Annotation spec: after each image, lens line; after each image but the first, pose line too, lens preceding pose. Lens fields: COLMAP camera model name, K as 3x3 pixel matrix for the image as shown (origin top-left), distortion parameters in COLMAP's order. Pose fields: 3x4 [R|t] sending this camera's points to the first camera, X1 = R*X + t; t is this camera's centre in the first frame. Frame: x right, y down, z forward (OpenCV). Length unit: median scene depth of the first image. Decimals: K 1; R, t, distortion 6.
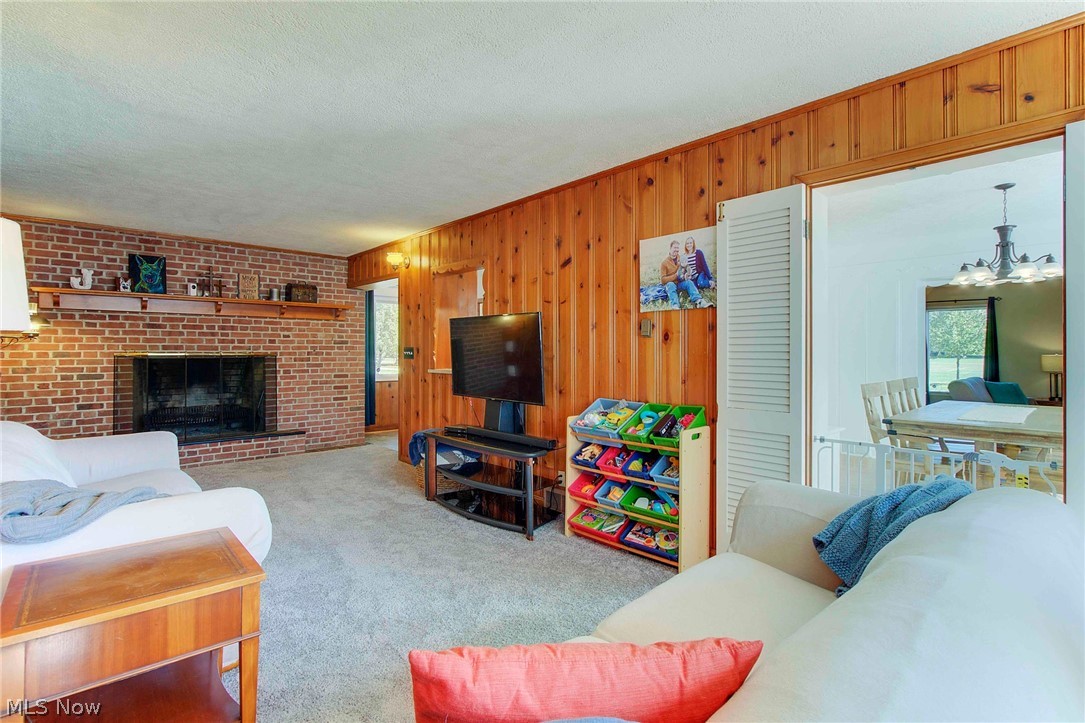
lens RADIAL K [[506.6, 0, 545.3], [0, 506.6, 354.4], [0, 0, 1]] dist [-0.010190, 0.000591]
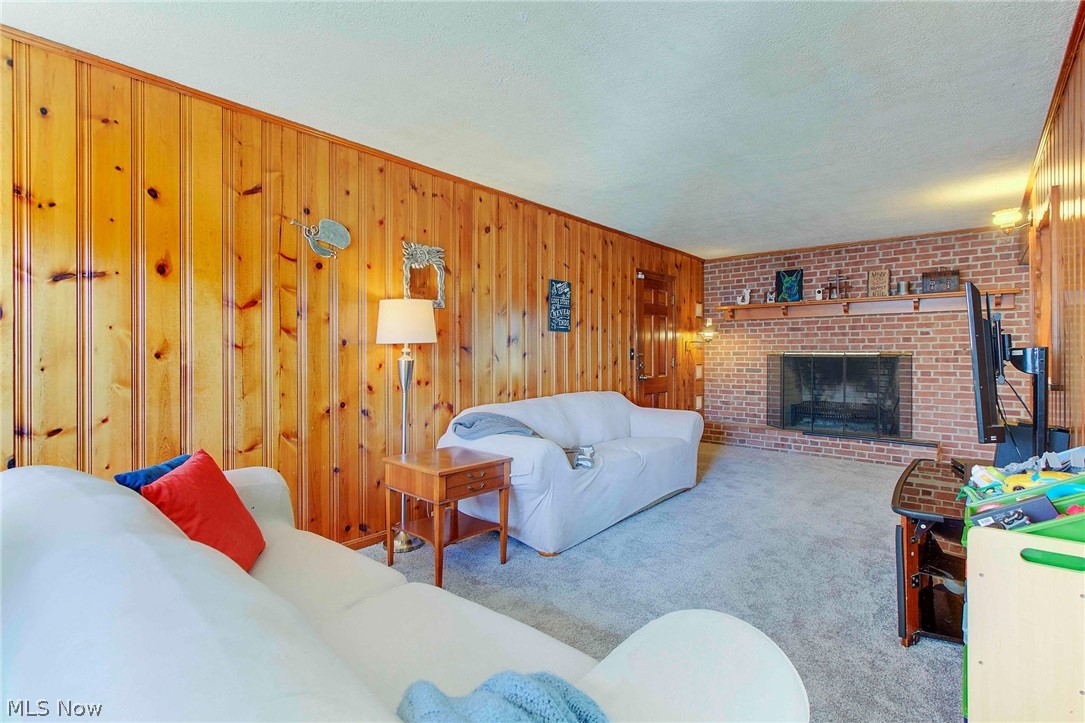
lens RADIAL K [[506.6, 0, 546.5], [0, 506.6, 357.4], [0, 0, 1]] dist [-0.010190, 0.000591]
pose [[0.133312, 0.009597, -0.991028, 0.299723], [-0.002443, 0.999953, 0.009355, -0.000613], [0.991071, 0.001174, 0.133329, 0.259915]]
